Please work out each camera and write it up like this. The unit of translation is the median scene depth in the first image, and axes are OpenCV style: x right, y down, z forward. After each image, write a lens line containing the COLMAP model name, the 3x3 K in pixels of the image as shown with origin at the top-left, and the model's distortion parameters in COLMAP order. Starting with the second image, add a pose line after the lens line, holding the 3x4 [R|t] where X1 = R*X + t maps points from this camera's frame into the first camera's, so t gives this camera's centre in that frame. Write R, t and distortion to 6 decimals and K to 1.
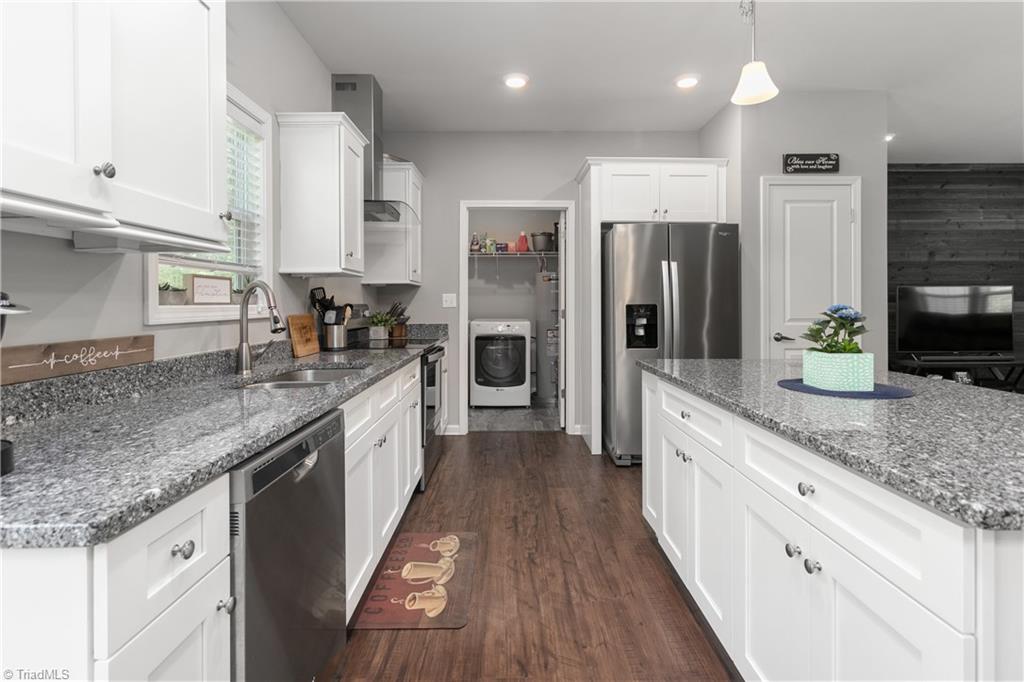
lens RADIAL K [[494.0, 0, 515.2], [0, 494.0, 304.1], [0, 0, 1]] dist [-0.001189, 0.001436]
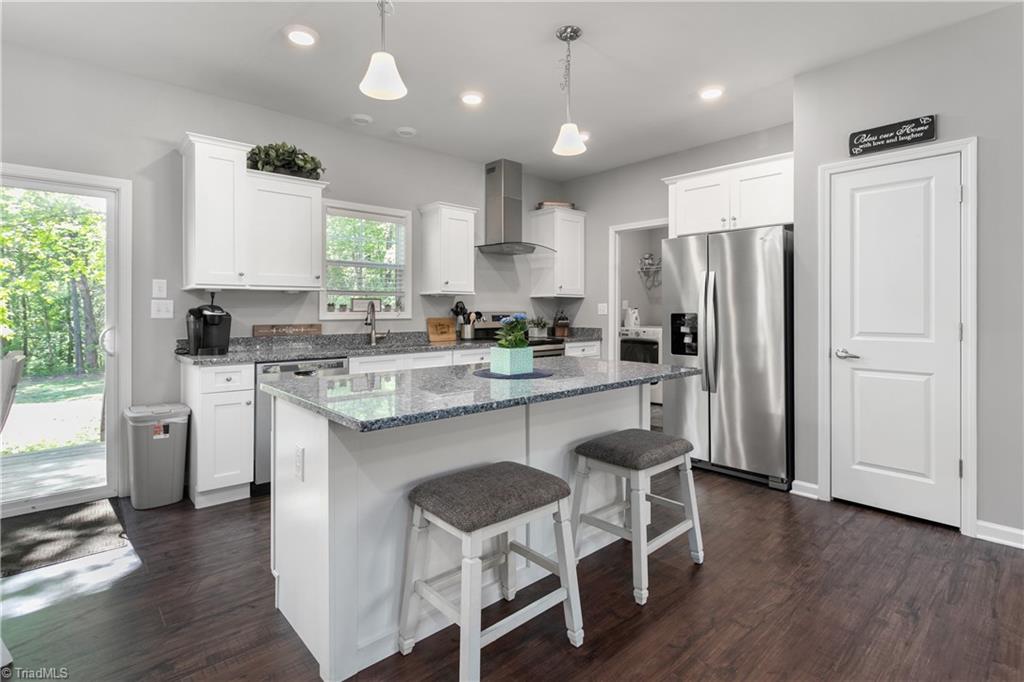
lens RADIAL K [[494.0, 0, 518.1], [0, 494.0, 312.8], [0, 0, 1]] dist [-0.001189, 0.001436]
pose [[0.674055, 0.005863, -0.738658, 0.725162], [-0.002859, 0.999982, 0.005328, -0.004141], [0.738675, -0.001480, 0.674060, 0.022474]]
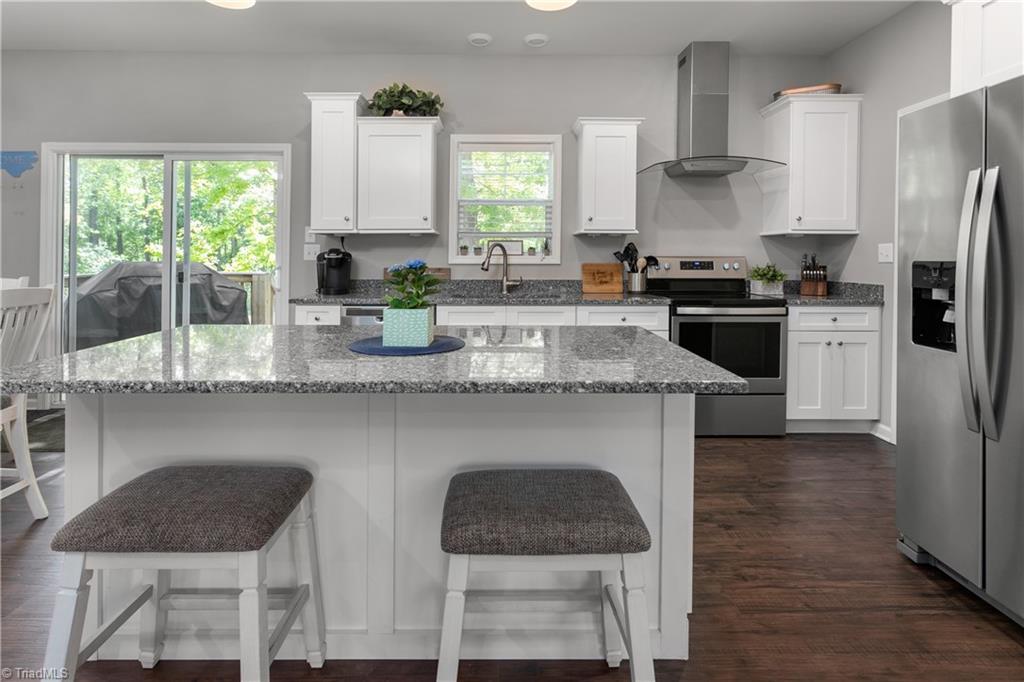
lens RADIAL K [[526.9, 0, 498.4], [0, 526.9, 254.6], [0, 0, 1]] dist [-0.006016, 0.000600]
pose [[0.007956, 0.004437, -0.999959, 0.722757], [-0.004482, 0.999980, 0.004402, -0.005856], [0.999958, 0.004447, 0.007976, 0.493875]]
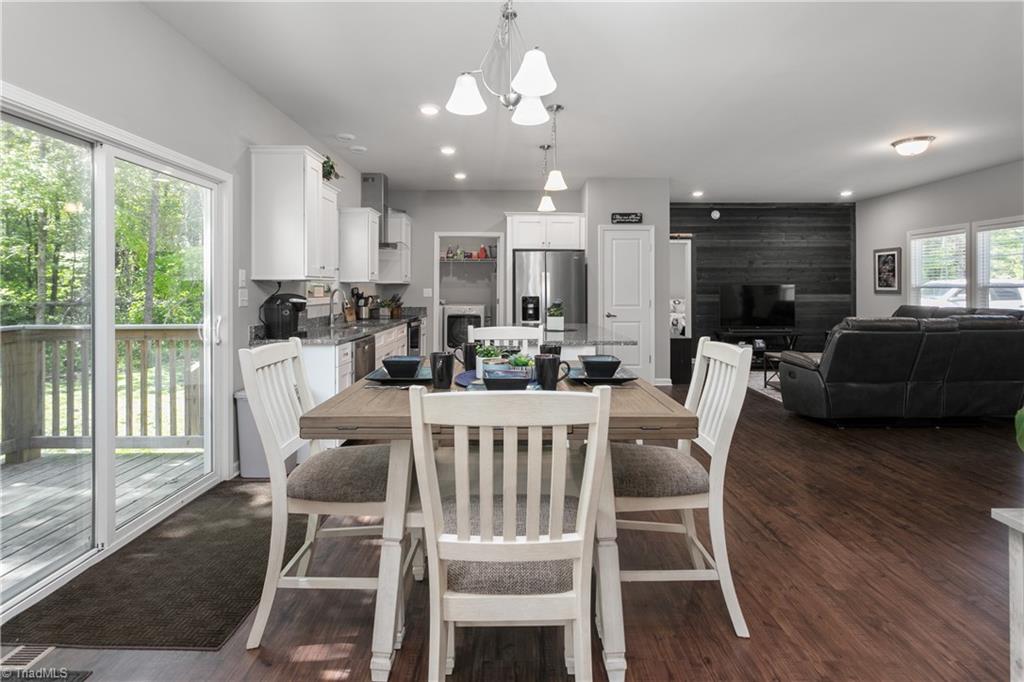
lens RADIAL K [[494.0, 0, 514.8], [0, 494.0, 287.8], [0, 0, 1]] dist [-0.001189, 0.001436]
pose [[0.999979, 0.005227, -0.003805, 0.186104], [-0.005242, 0.999978, -0.004120, -0.020707], [0.003783, 0.004140, 0.999984, -0.734688]]
